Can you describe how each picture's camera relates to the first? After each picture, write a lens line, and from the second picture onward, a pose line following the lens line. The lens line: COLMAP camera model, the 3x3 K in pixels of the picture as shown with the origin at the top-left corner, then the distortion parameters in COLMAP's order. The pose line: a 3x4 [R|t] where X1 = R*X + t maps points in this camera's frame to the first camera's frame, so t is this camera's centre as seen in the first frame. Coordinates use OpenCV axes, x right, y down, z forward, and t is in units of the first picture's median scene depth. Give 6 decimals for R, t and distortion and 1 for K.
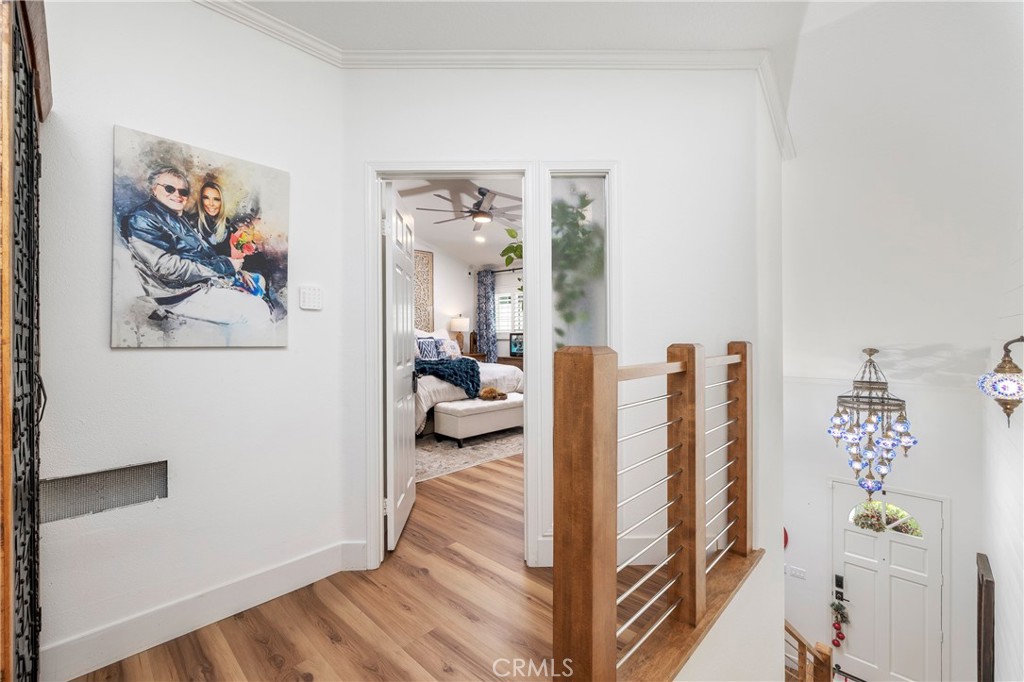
lens RADIAL K [[441.1, 0, 512.2], [0, 441.1, 337.6], [0, 0, 1]] dist [-0.002651, -0.000168]
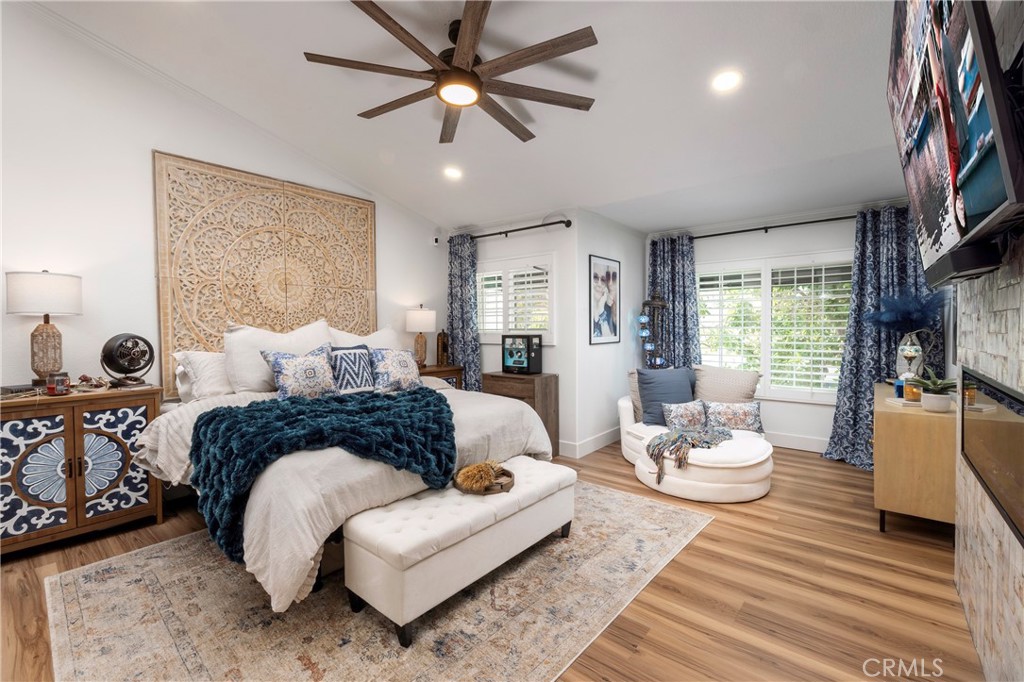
lens RADIAL K [[441.1, 0, 506.1], [0, 441.1, 339.7], [0, 0, 1]] dist [-0.002651, -0.000168]
pose [[0.998748, -0.001965, 0.049984, -0.031459], [0.000948, 0.999792, 0.020372, -0.016519], [-0.050014, -0.020300, 0.998542, 0.403573]]
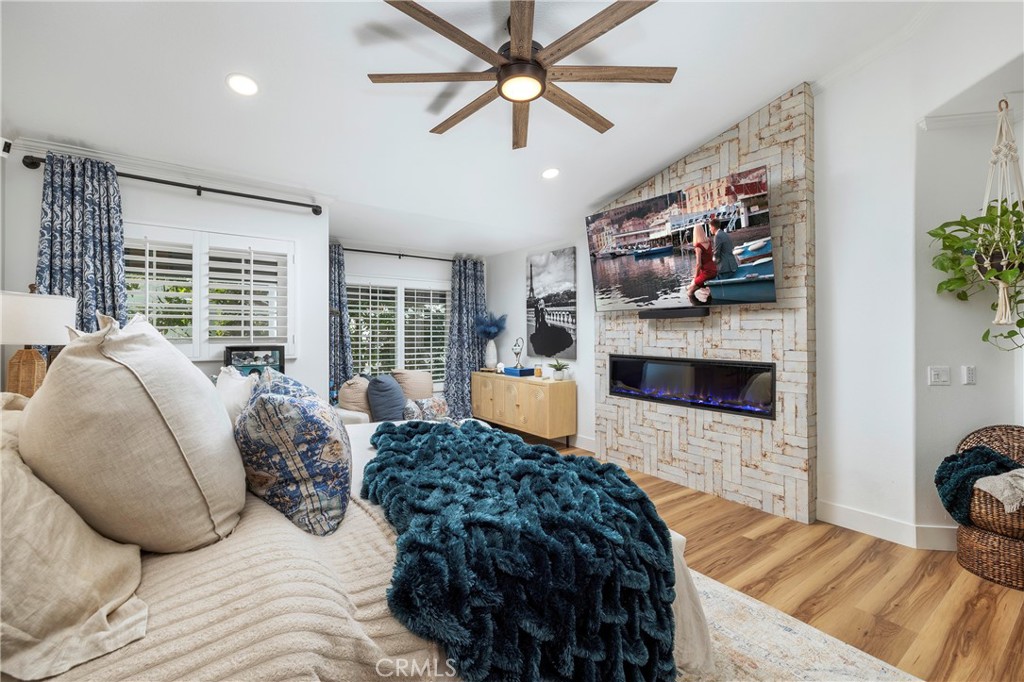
lens RADIAL K [[441.1, 0, 507.0], [0, 441.1, 341.8], [0, 0, 1]] dist [-0.002651, -0.000168]
pose [[0.196781, -0.010866, 0.980387, -0.366576], [0.007570, 0.999926, 0.009563, -0.016597], [-0.980418, 0.005540, 0.196848, 0.696538]]
